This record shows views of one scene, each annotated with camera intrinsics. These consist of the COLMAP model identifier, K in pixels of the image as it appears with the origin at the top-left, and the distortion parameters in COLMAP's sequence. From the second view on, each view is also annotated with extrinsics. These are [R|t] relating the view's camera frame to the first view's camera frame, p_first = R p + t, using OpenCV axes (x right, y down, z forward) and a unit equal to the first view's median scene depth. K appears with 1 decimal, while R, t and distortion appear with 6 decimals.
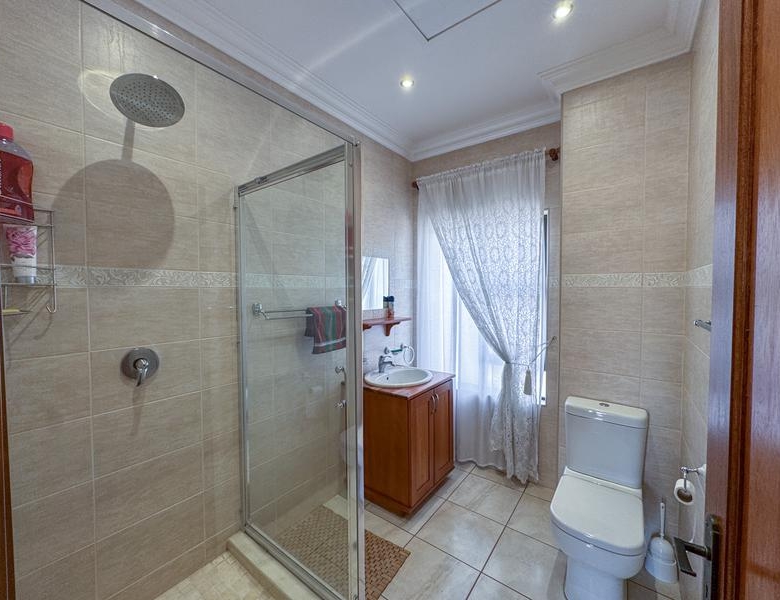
lens RADIAL K [[318.7, 0, 390.3], [0, 318.7, 299.0], [0, 0, 1]] dist [-0.001713, 0.000452]
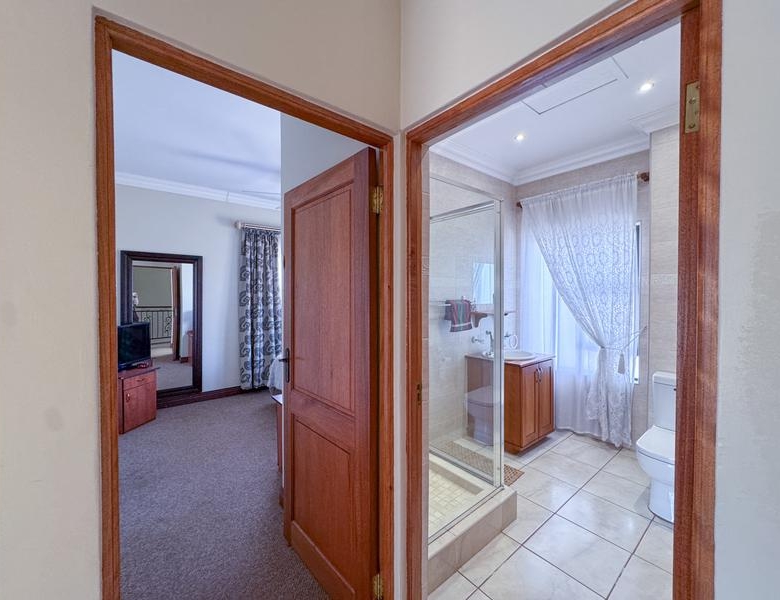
lens RADIAL K [[318.7, 0, 390.3], [0, 318.7, 299.0], [0, 0, 1]] dist [-0.001713, 0.000452]
pose [[0.970761, 0.004039, -0.240012, -0.130644], [-0.006673, 0.999926, -0.010163, 0.032024], [0.239954, 0.011468, 0.970717, -0.384678]]
